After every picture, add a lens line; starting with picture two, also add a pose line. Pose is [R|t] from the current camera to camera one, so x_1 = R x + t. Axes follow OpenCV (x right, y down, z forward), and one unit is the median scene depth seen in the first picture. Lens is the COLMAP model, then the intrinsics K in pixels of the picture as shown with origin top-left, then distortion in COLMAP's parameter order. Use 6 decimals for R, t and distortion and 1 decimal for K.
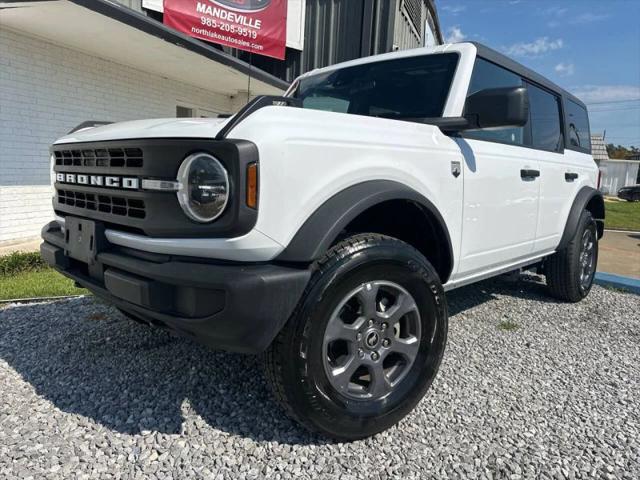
lens RADIAL K [[467.0, 0, 318.1], [0, 467.0, 239.9], [0, 0, 1]] dist [-0.000792, -0.000087]
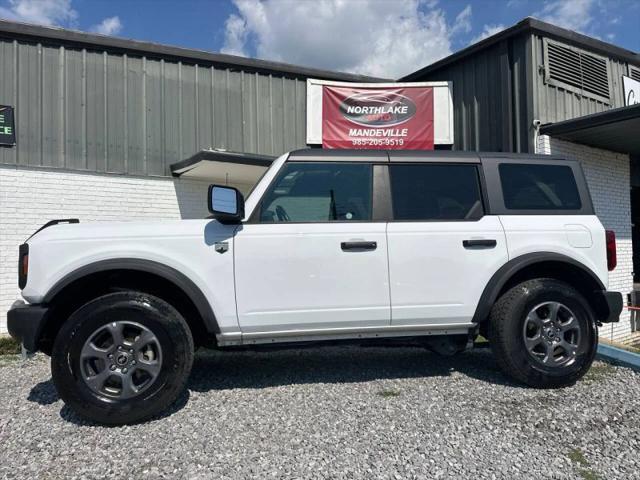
lens RADIAL K [[466.2, 0, 320.0], [0, 466.2, 240.0], [0, 0, 1]] dist [-0.000859, -0.004119]
pose [[0.792263, -0.092095, -0.603189, 1.331604], [-0.030585, 0.981308, -0.189999, 0.079504], [0.609412, 0.168978, 0.774637, 0.099421]]
